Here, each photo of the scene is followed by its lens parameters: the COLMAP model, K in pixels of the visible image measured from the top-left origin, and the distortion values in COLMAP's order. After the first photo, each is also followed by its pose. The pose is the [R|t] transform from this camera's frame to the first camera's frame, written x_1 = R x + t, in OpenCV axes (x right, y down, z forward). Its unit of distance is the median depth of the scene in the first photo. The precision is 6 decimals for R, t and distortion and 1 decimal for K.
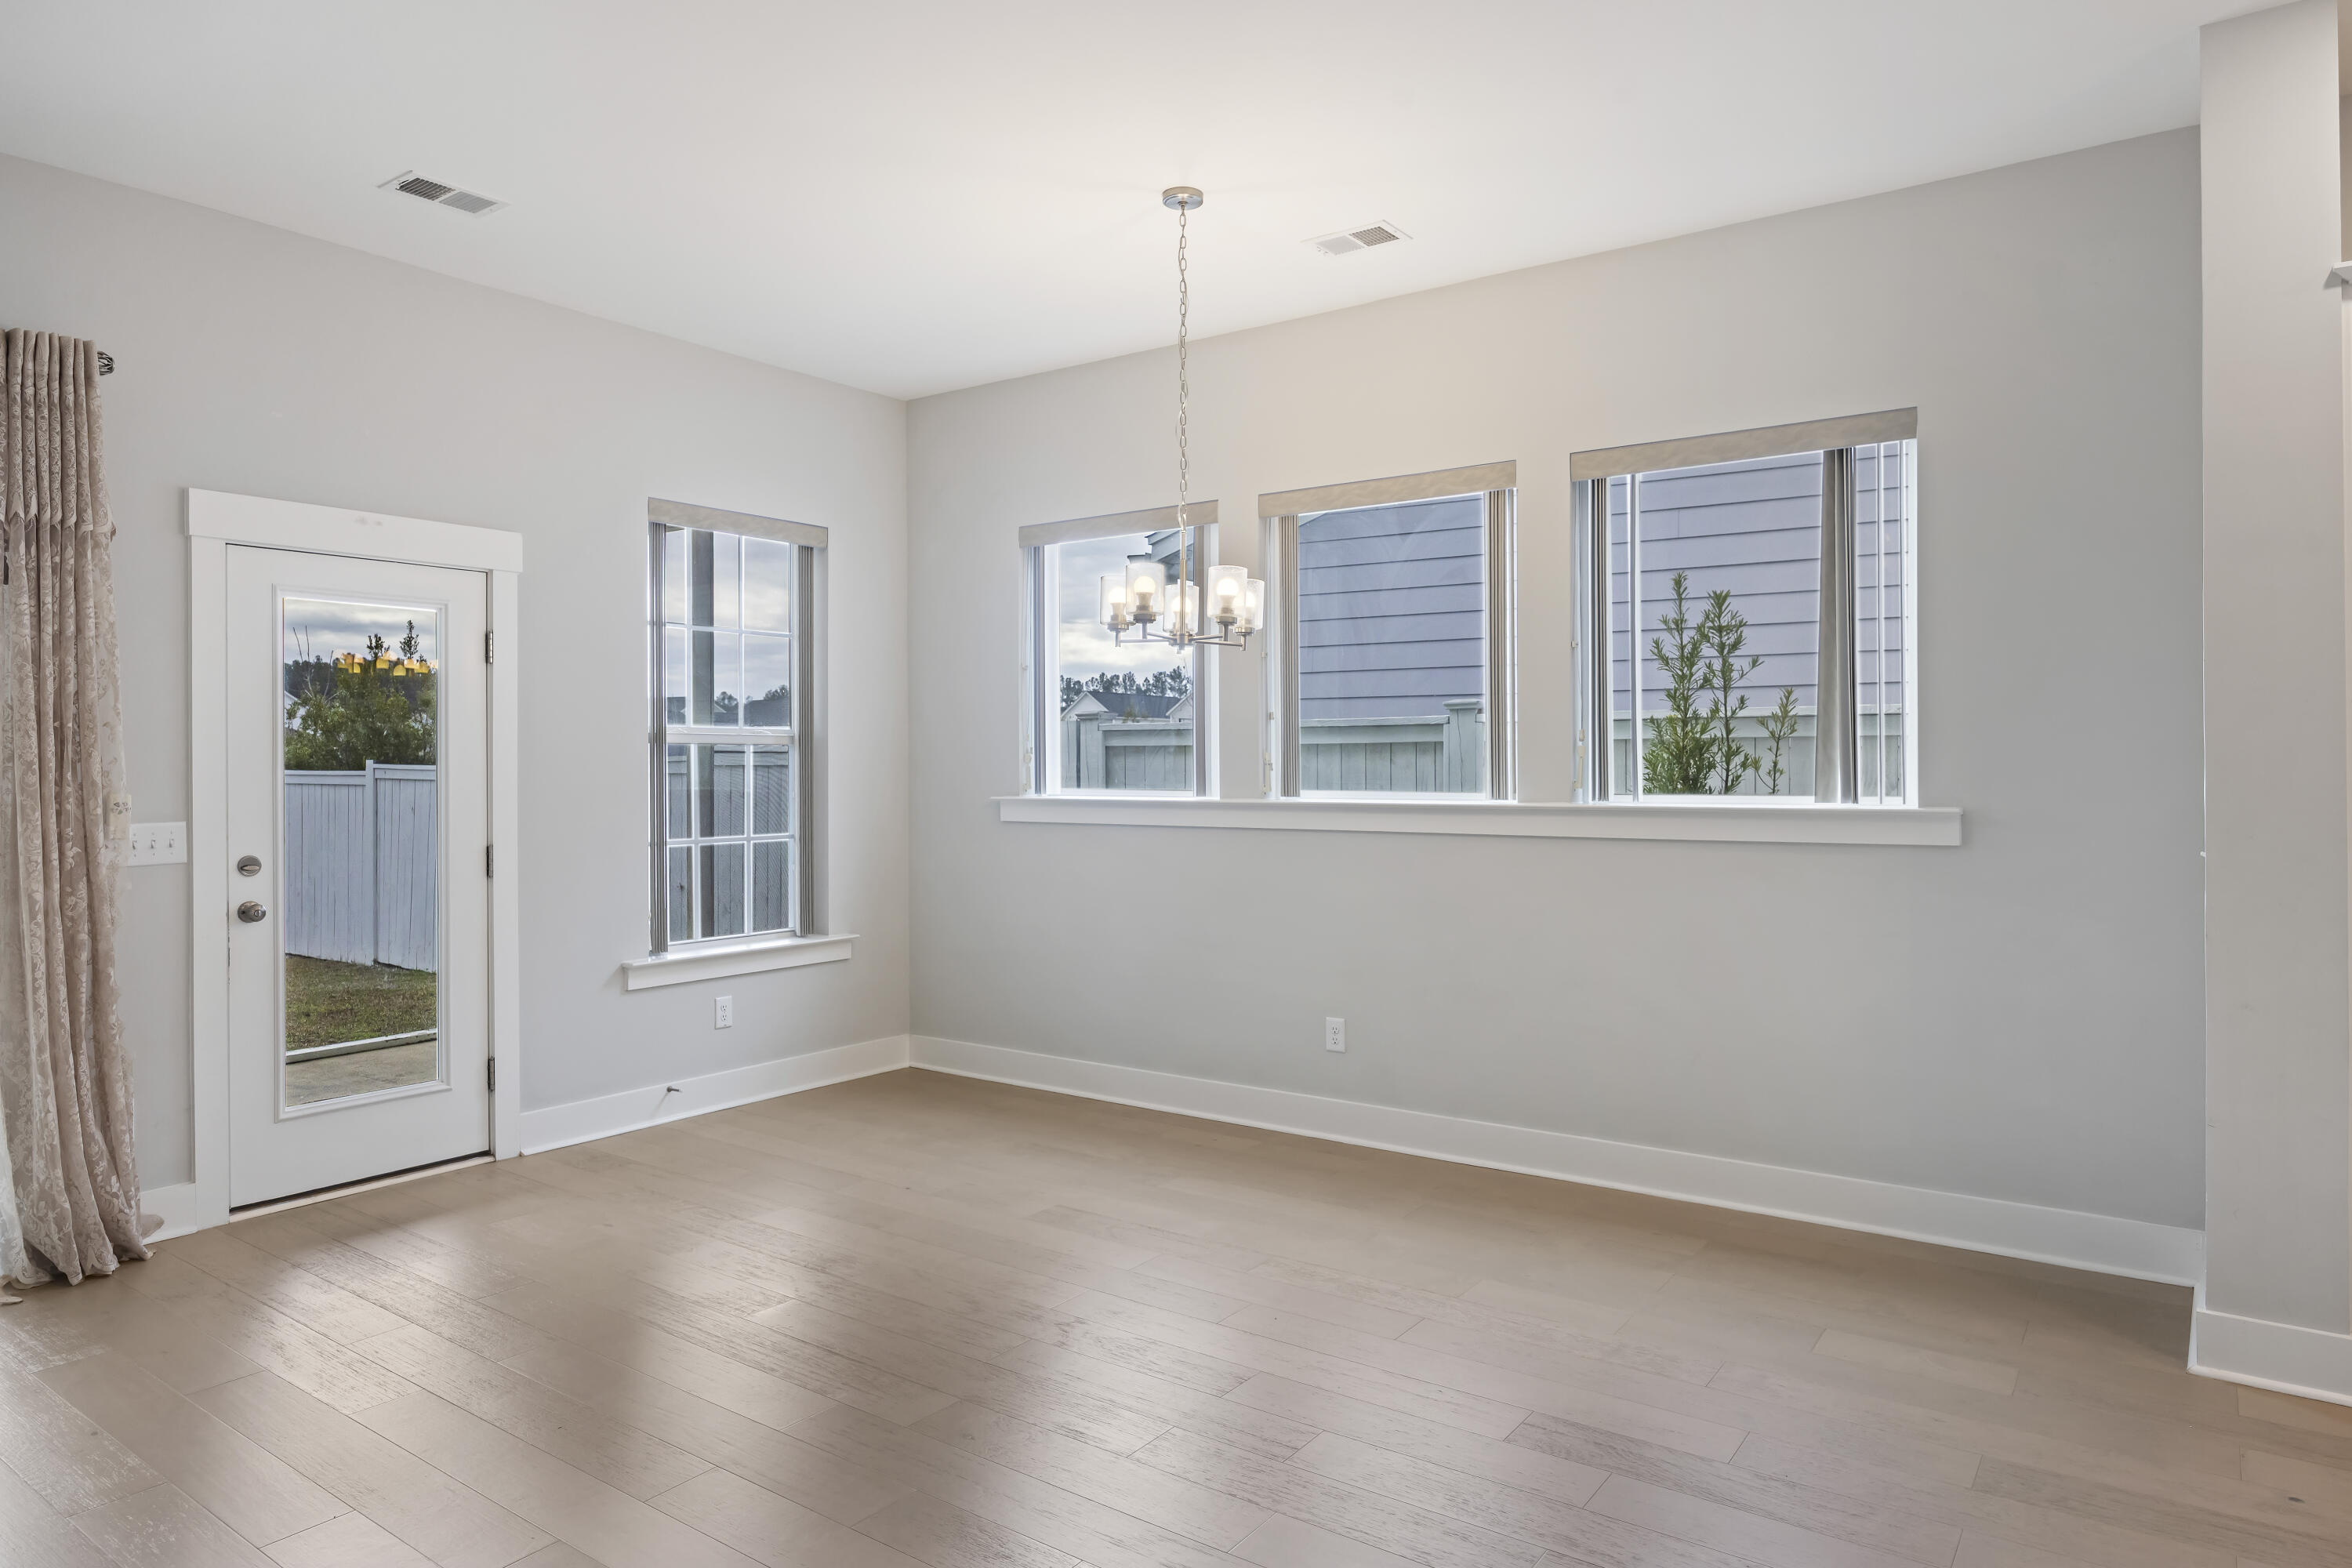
lens RADIAL K [[1469.3, 0, 1176.0], [0, 1469.3, 784.0], [0, 0, 1]] dist [0.005145, 0.001247]
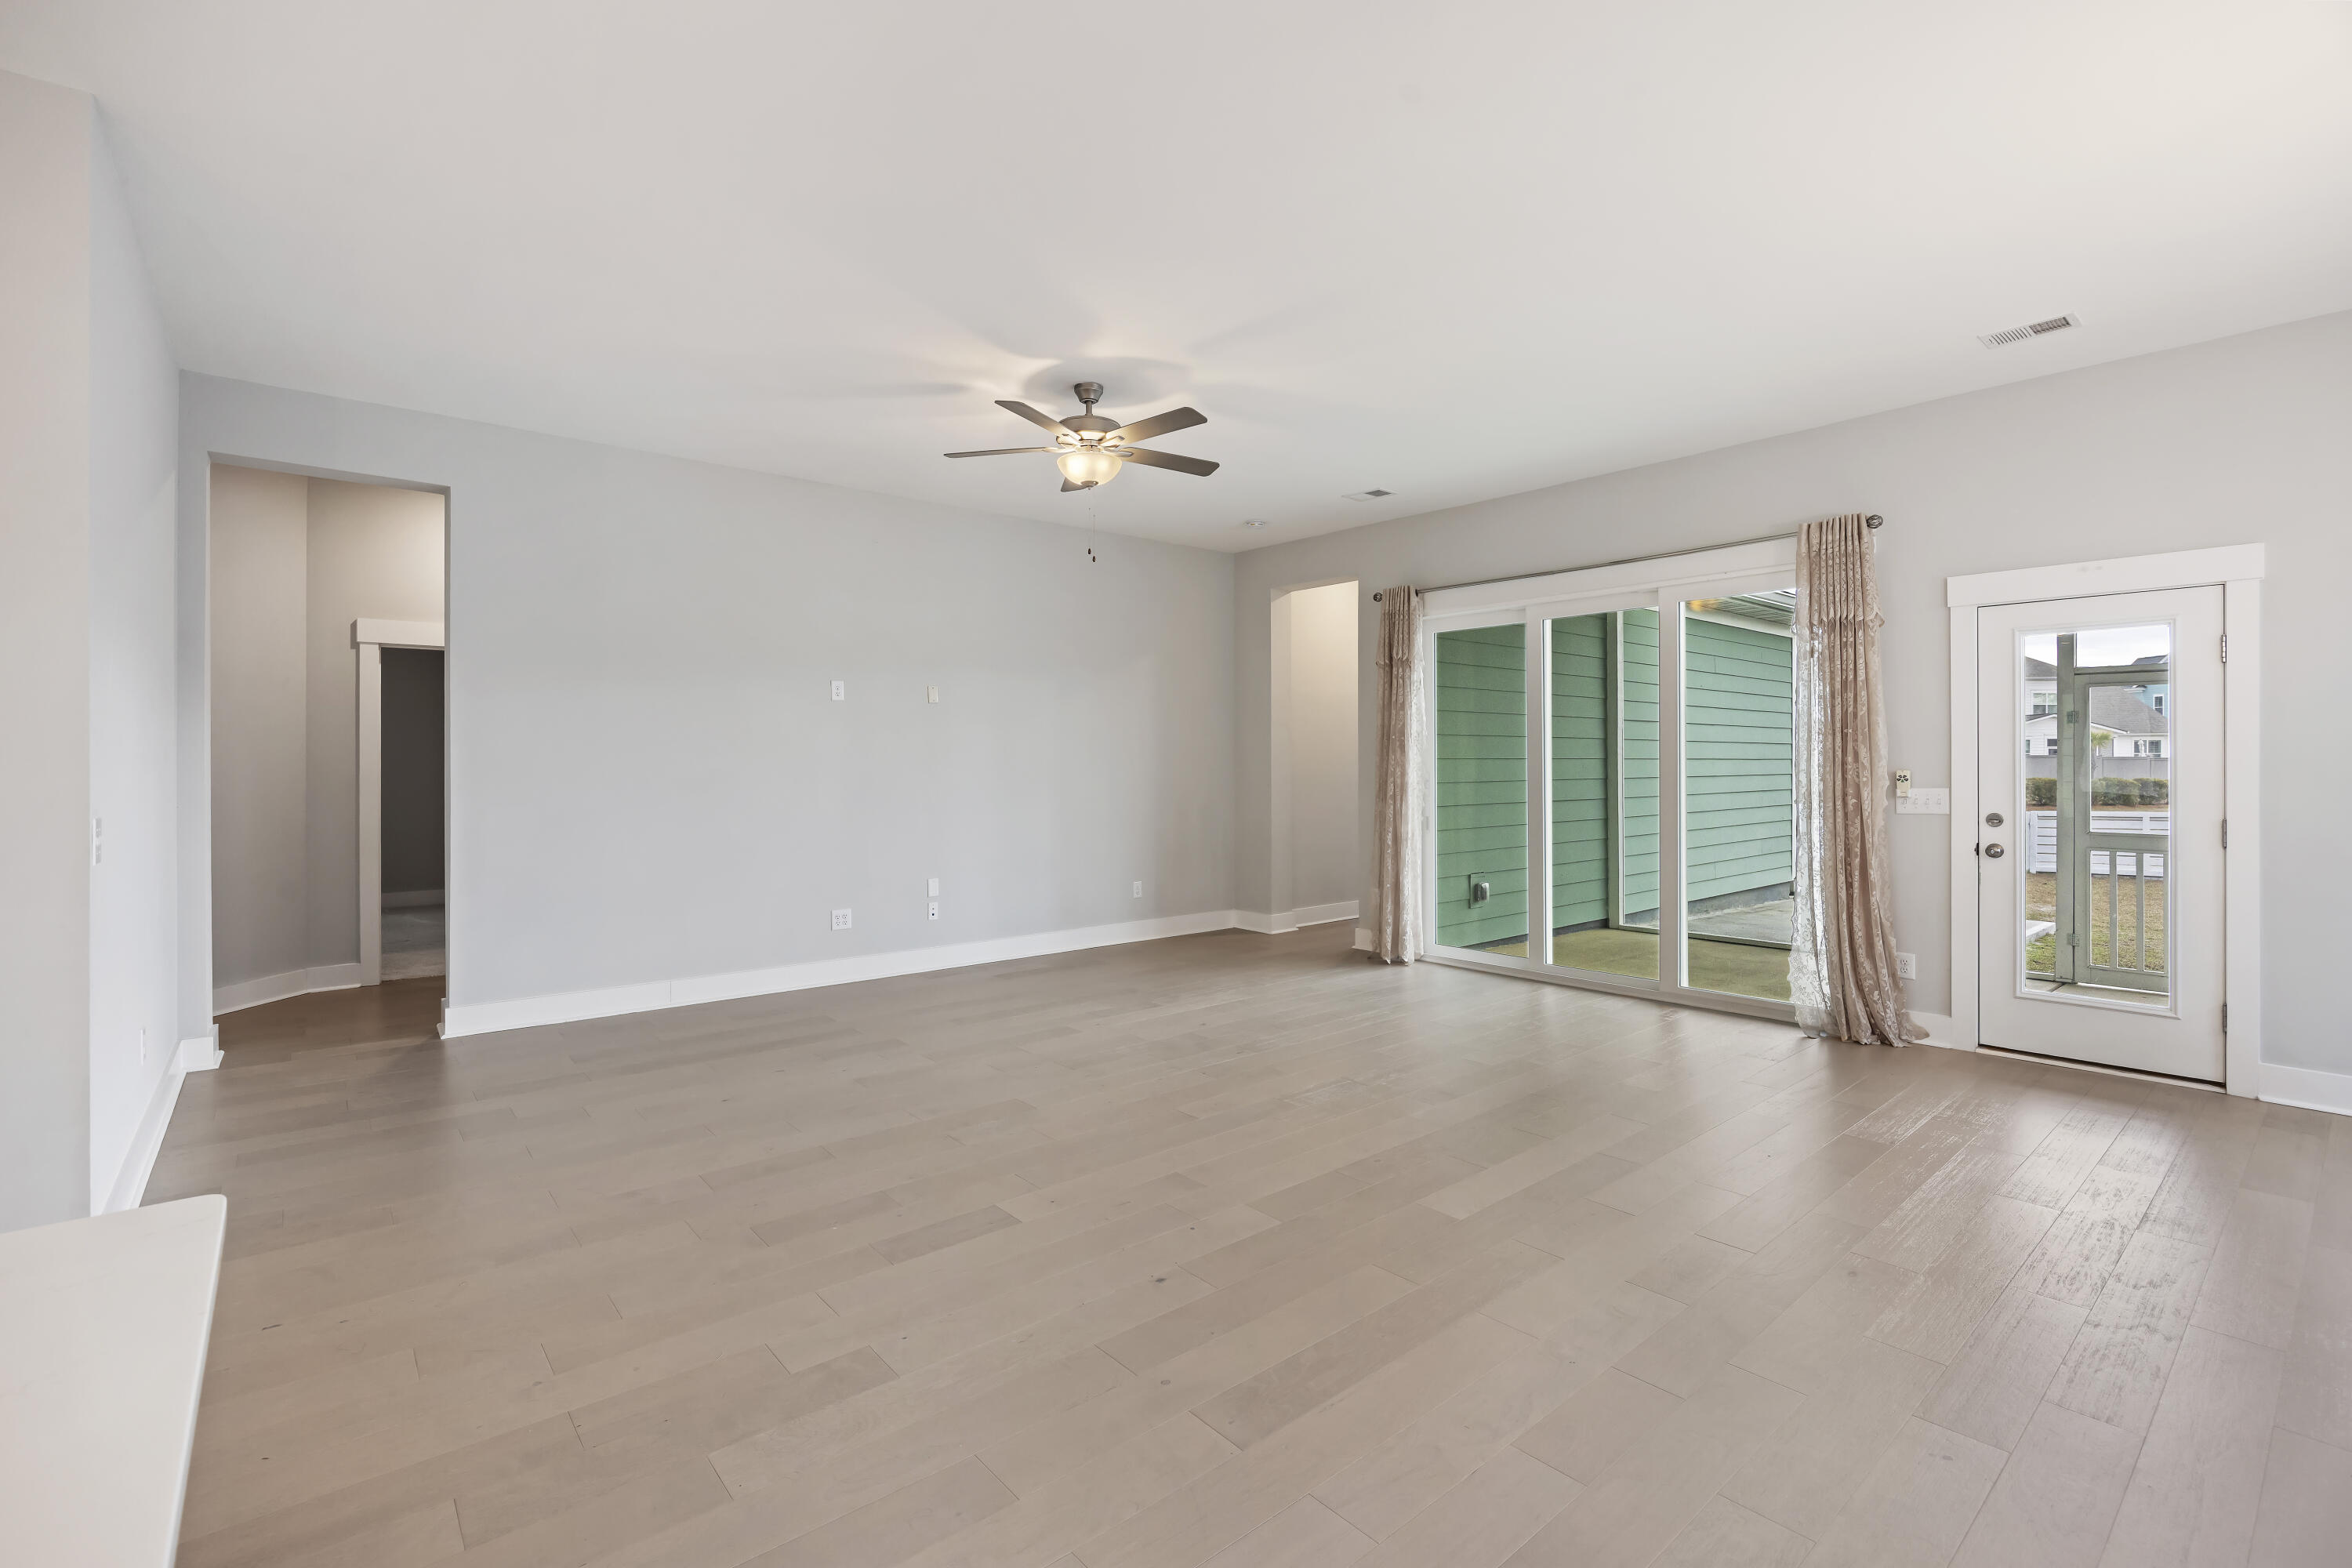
lens RADIAL K [[1025.8, 0, 1176.0], [0, 1025.8, 784.0], [0, 0, 1]] dist [0.000025, 0.000060]
pose [[-0.233687, 0.019197, -0.972122, 0.593875], [-0.013845, 0.999638, 0.023069, 0.006976], [0.972213, 0.018850, -0.233337, 0.447168]]
